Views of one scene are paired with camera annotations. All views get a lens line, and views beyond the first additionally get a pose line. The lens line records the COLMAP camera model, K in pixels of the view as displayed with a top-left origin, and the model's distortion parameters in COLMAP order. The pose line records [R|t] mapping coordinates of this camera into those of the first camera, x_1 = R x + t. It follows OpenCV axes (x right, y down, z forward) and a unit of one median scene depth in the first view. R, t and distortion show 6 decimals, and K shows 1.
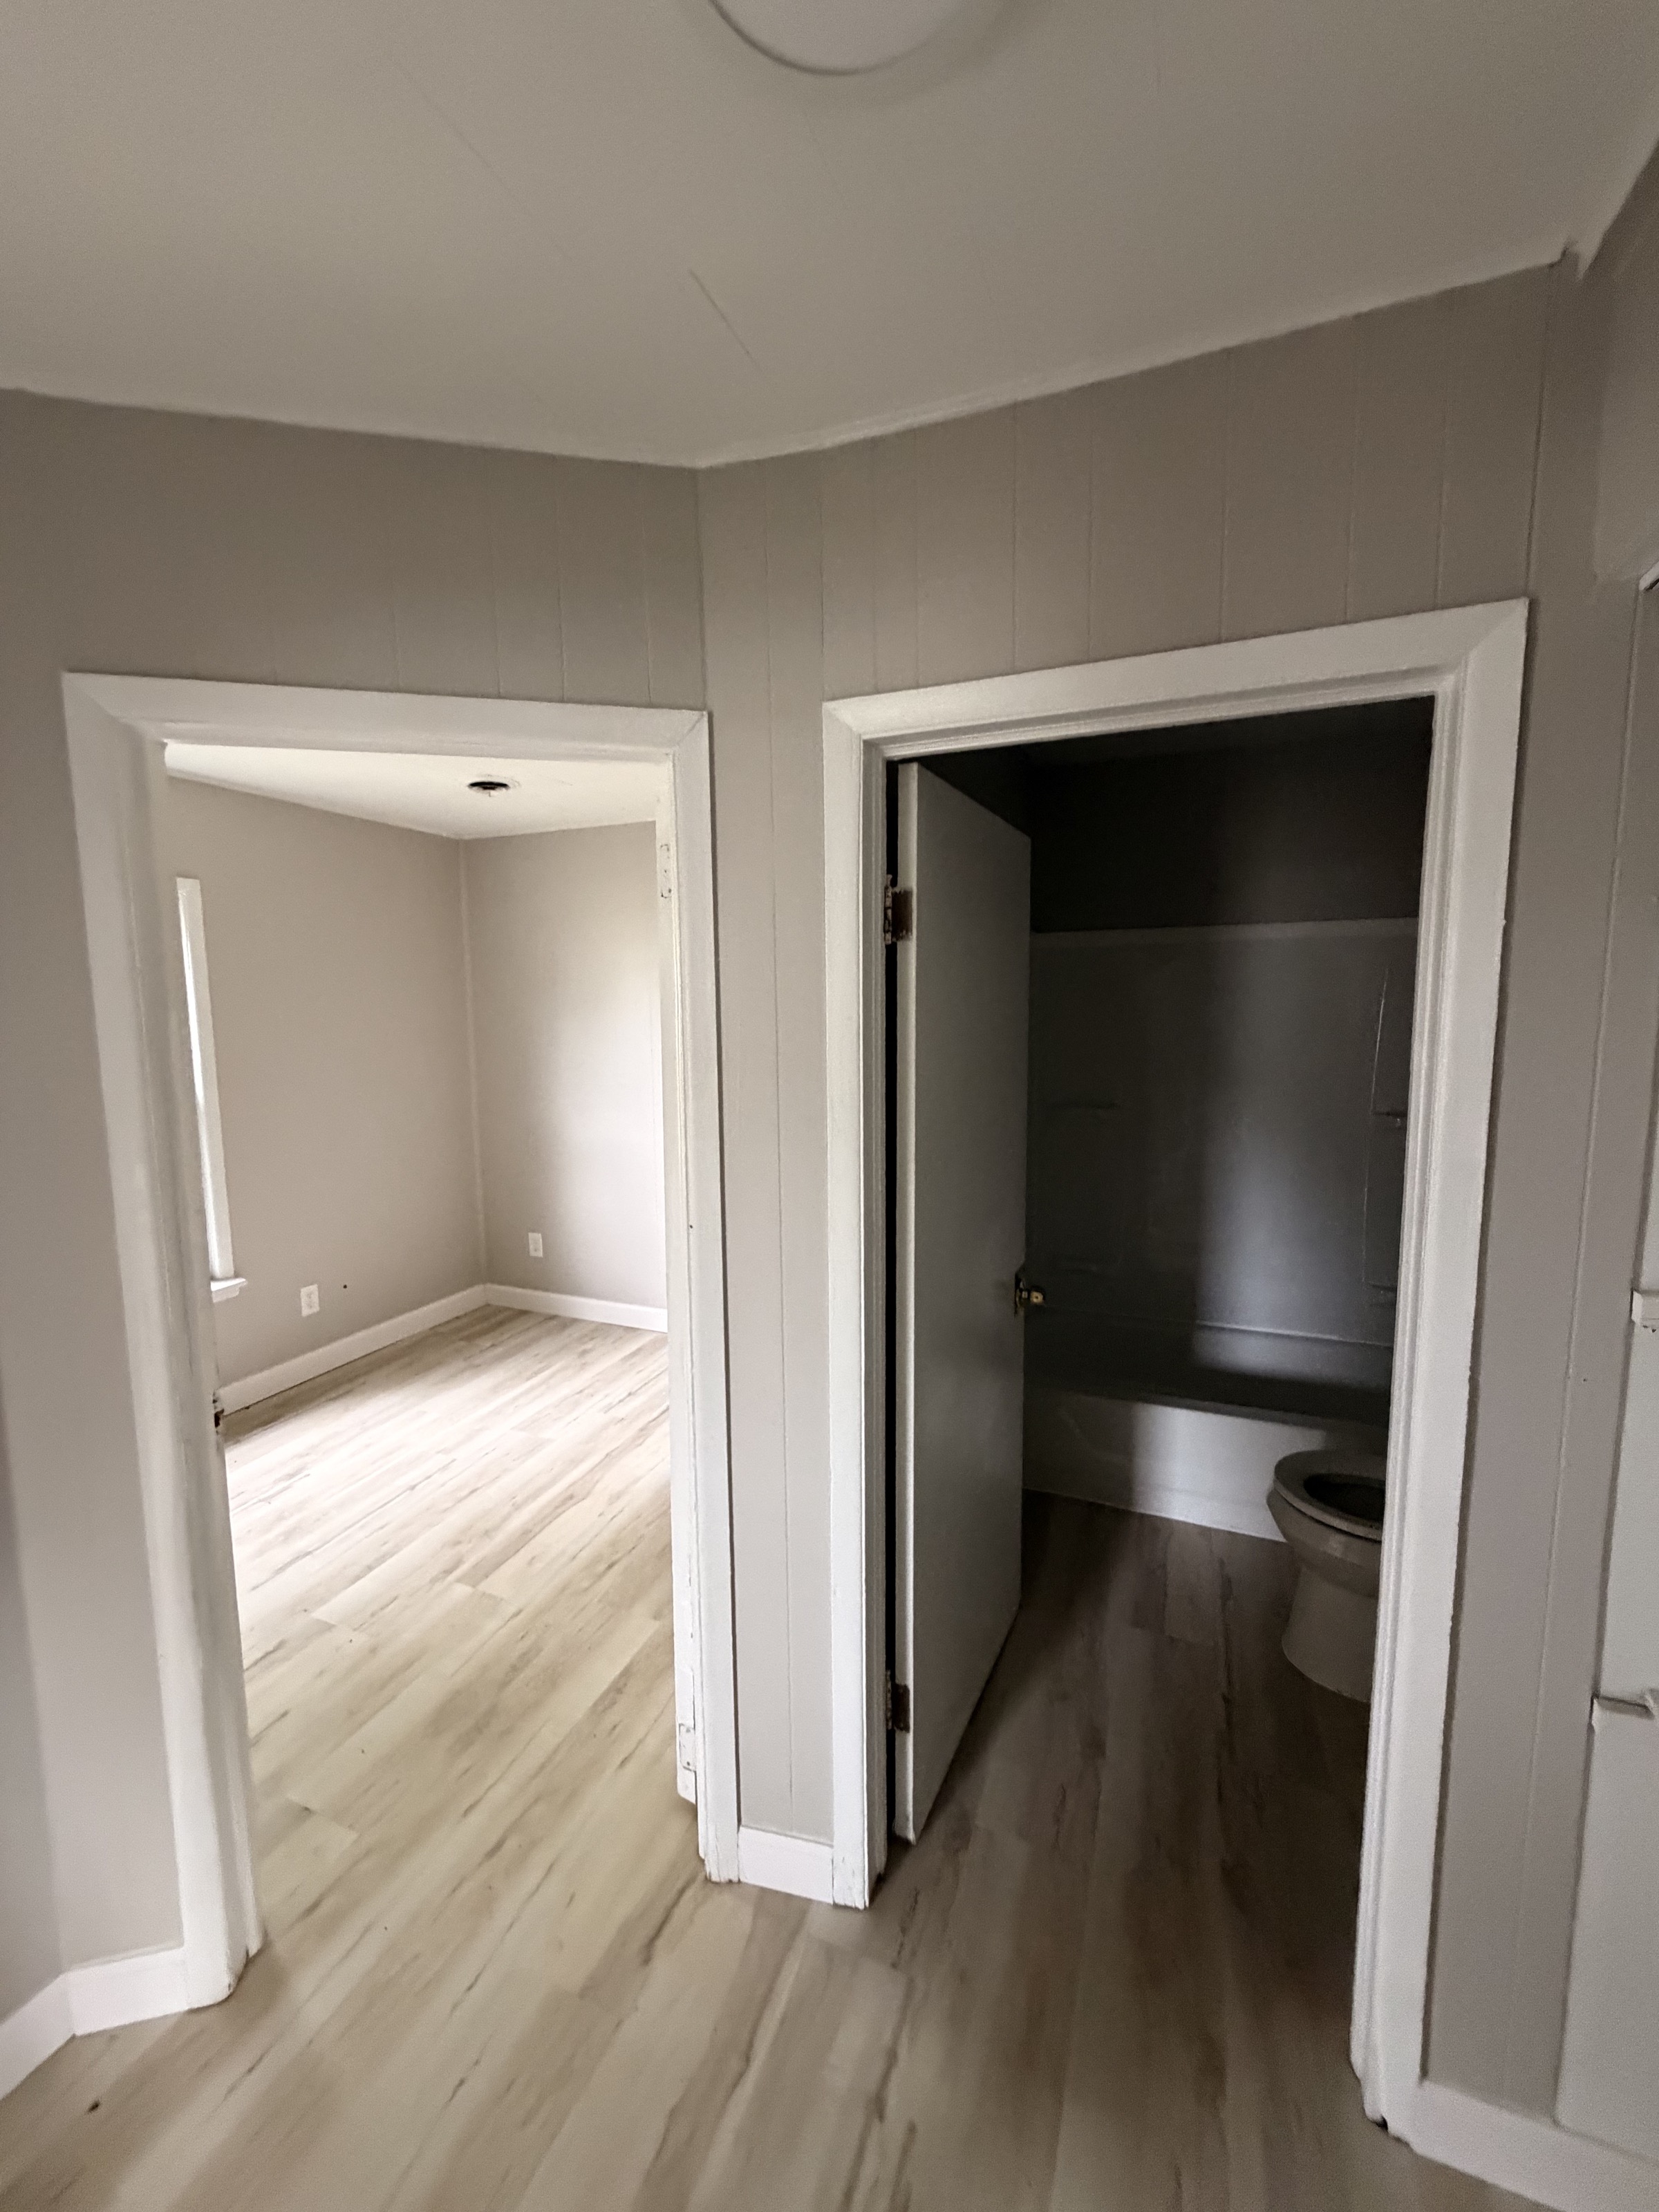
lens RADIAL K [[881.9, 0, 830.6], [0, 881.9, 1096.7], [0, 0, 1]] dist [-0.000003, 0.000469]
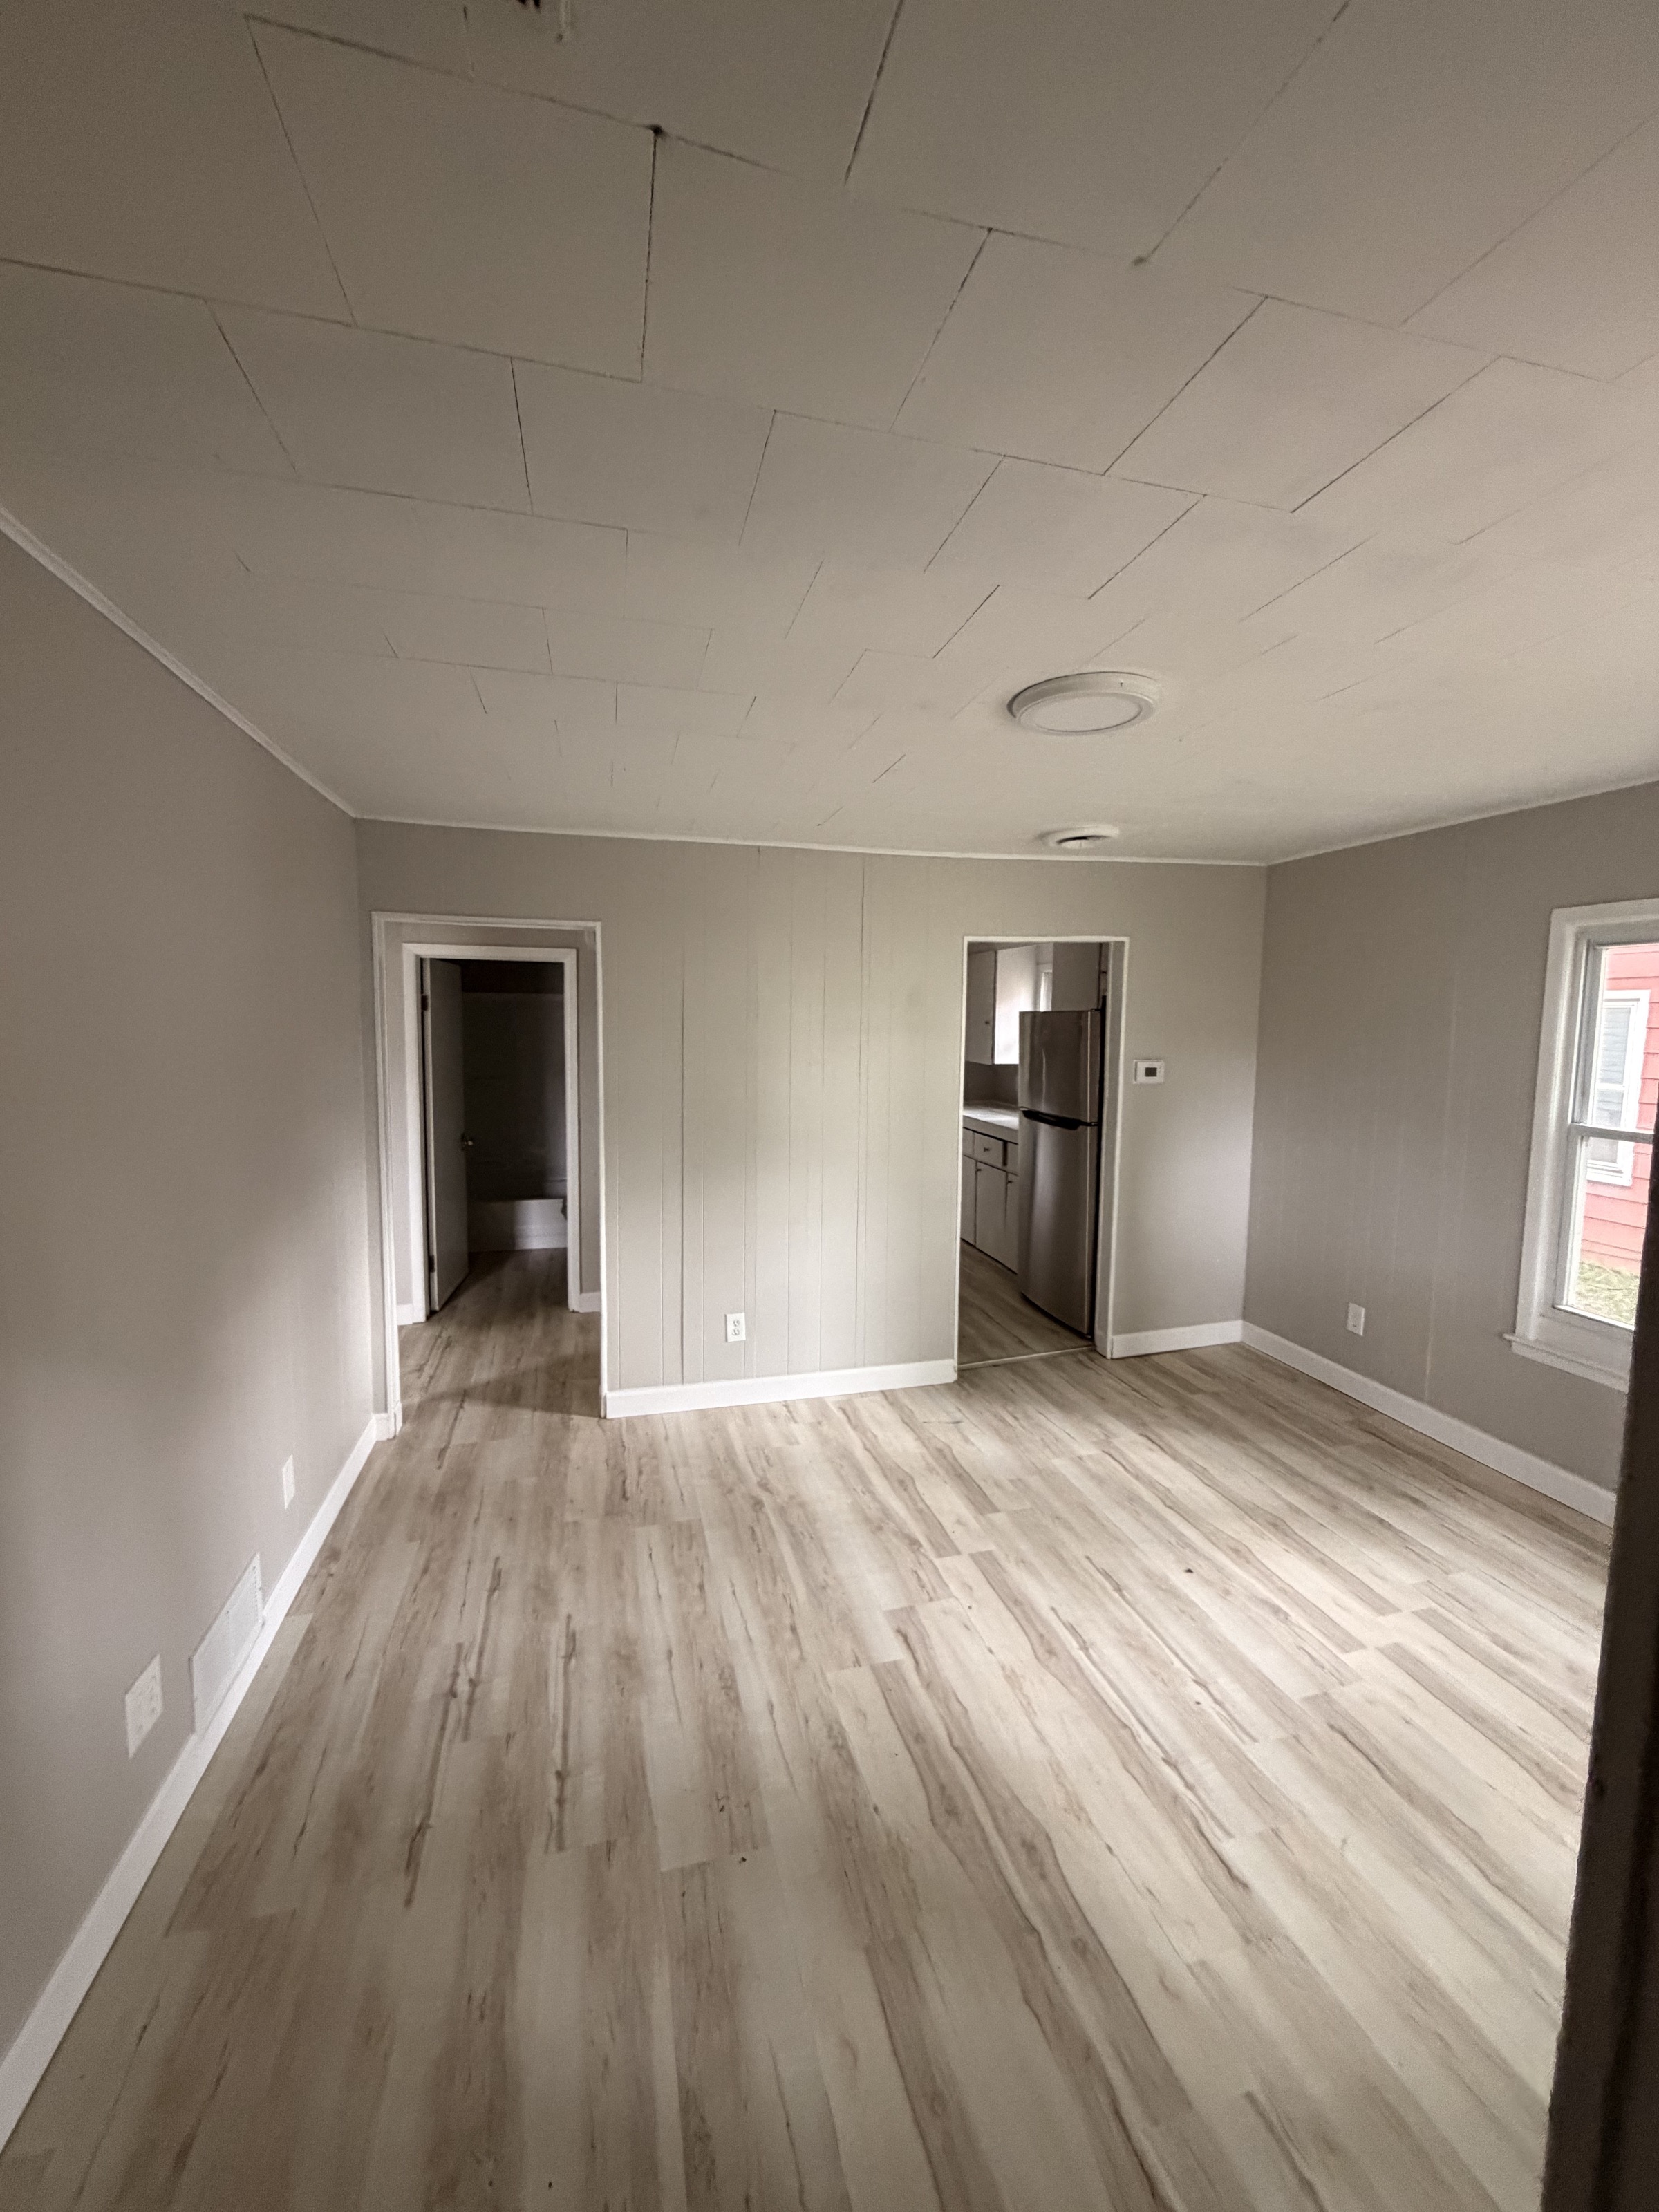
lens RADIAL K [[881.9, 0, 830.6], [0, 881.9, 1096.7], [0, 0, 1]] dist [-0.000003, 0.000469]
pose [[0.792418, -0.035446, 0.608948, -0.318602], [0.049029, 0.998781, -0.005663, 0.100146], [-0.608005, 0.034343, 0.793190, -1.087651]]
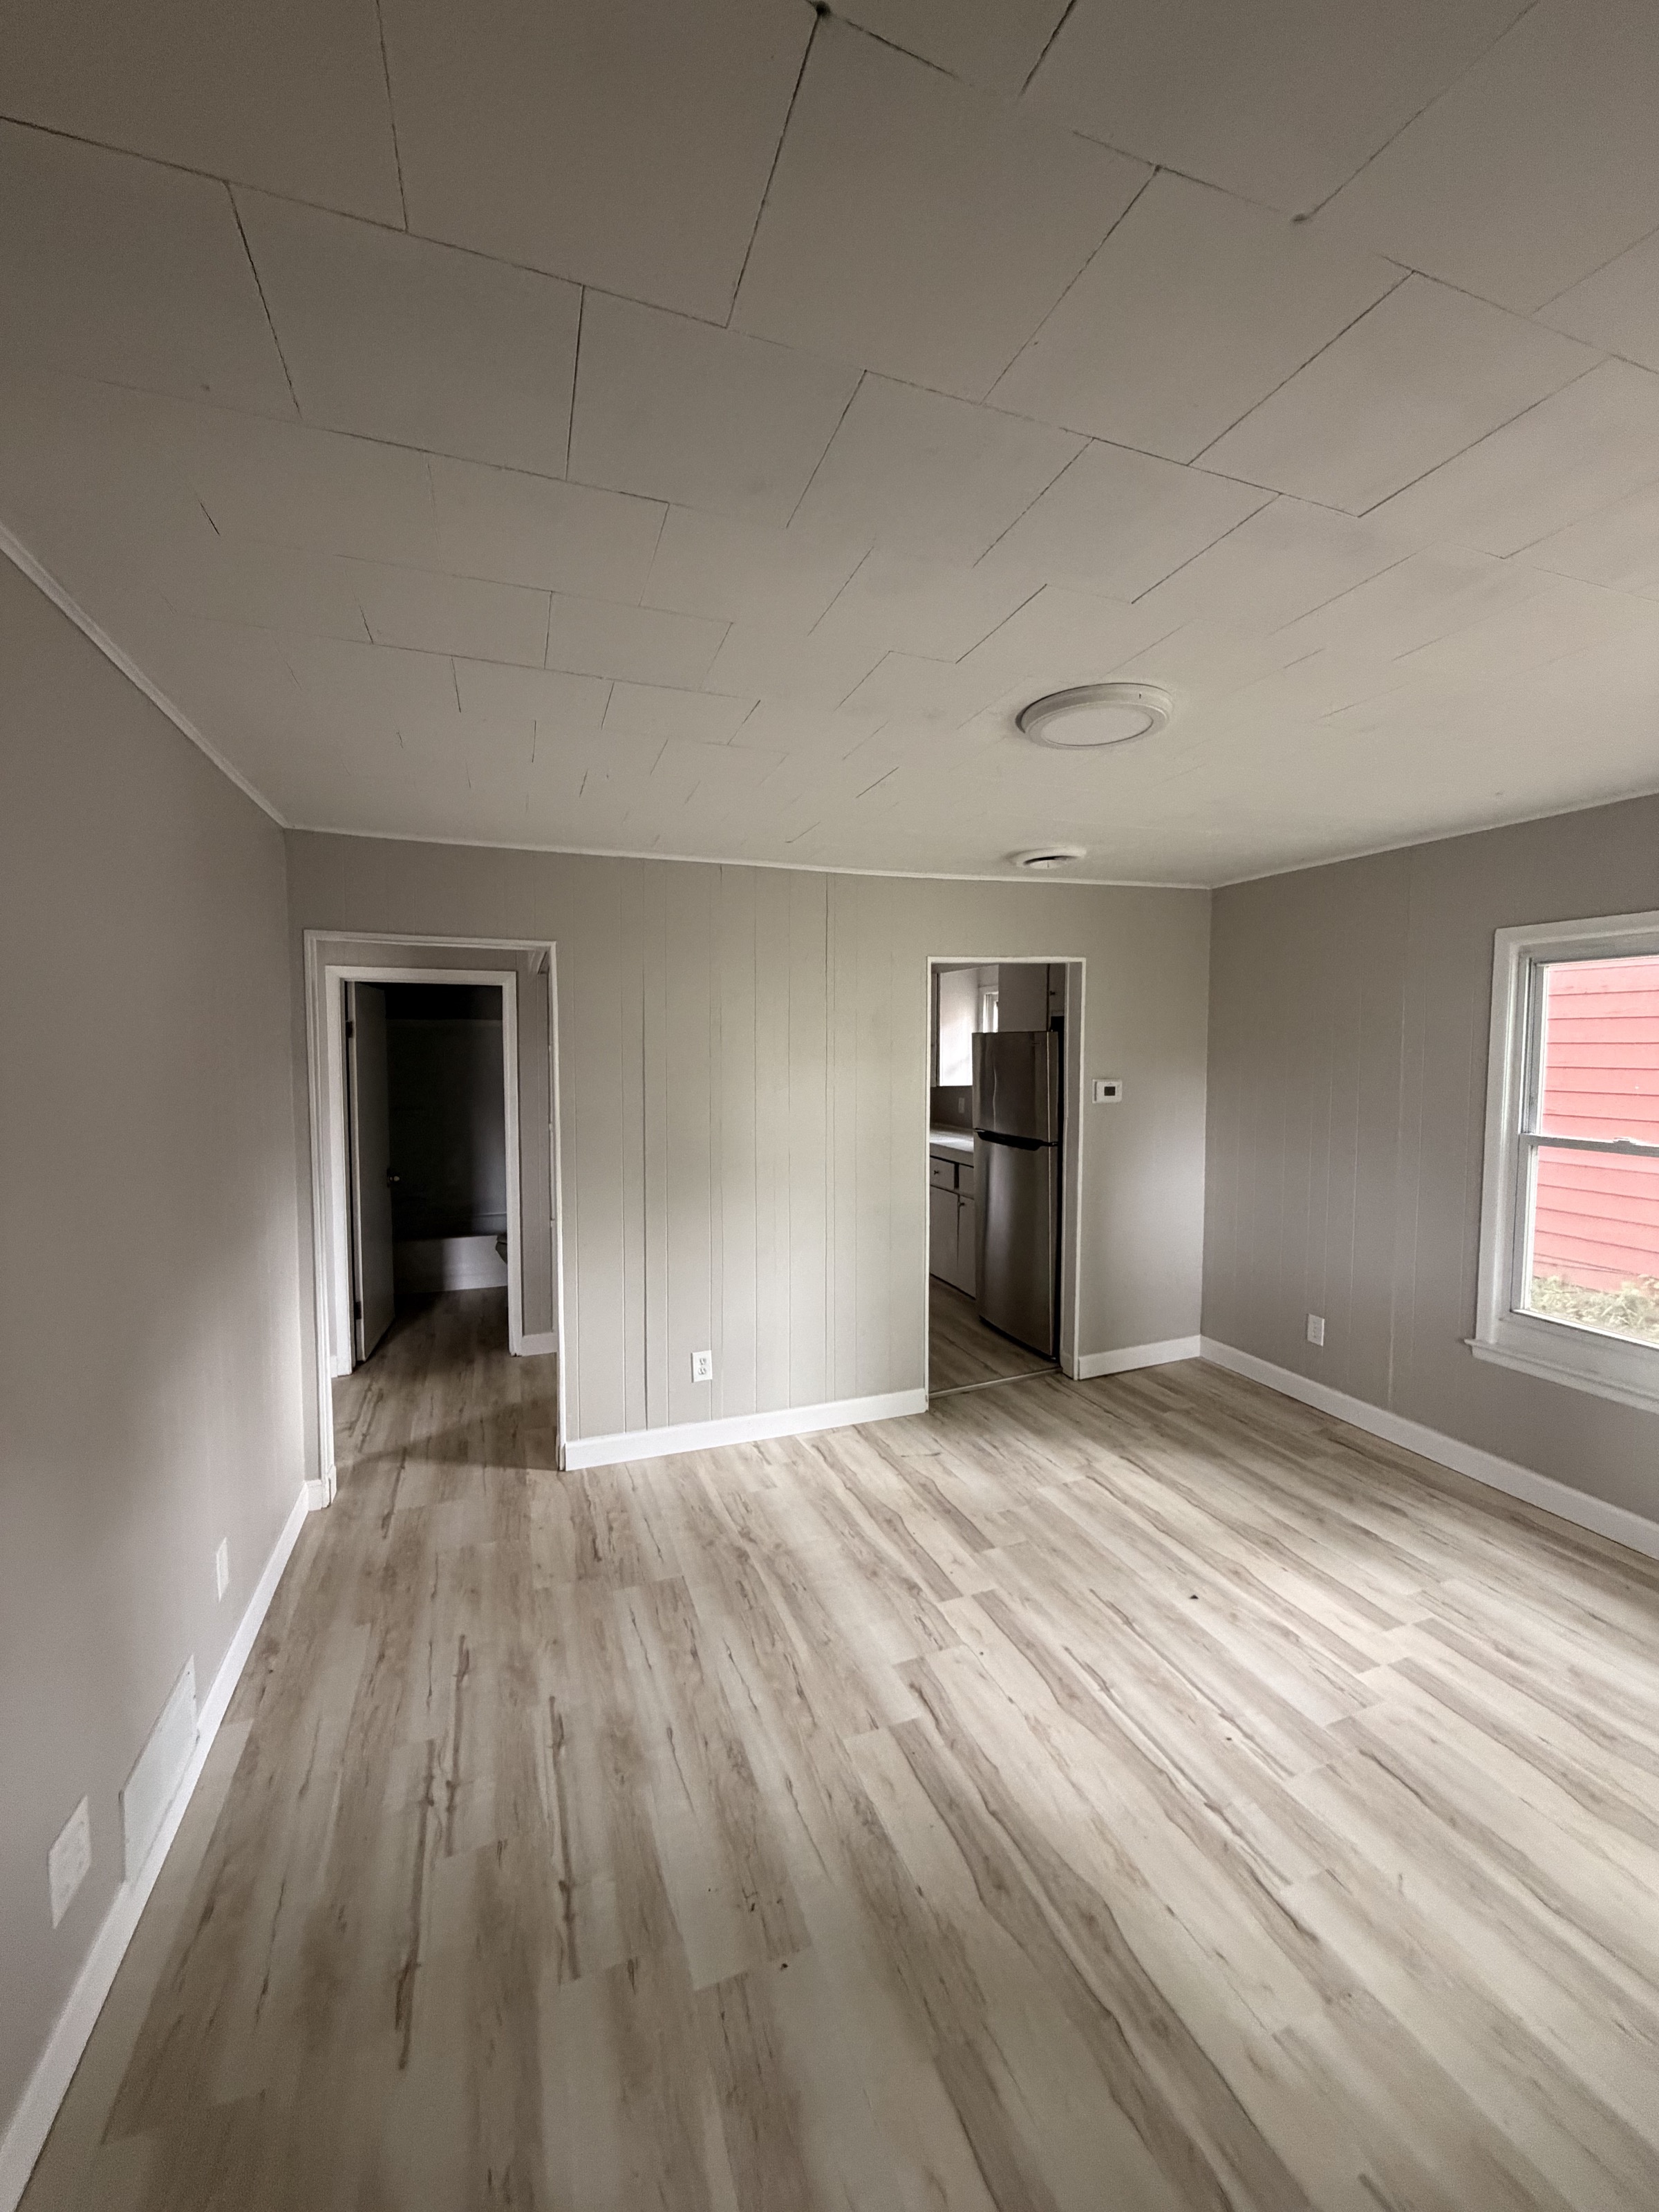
lens RADIAL K [[881.9, 0, 830.6], [0, 881.9, 1096.7], [0, 0, 1]] dist [-0.000003, 0.000469]
pose [[0.729464, -0.030013, 0.683360, -0.347791], [0.067998, 0.997270, -0.028786, 0.097581], [-0.680631, 0.067466, 0.729514, -1.018087]]
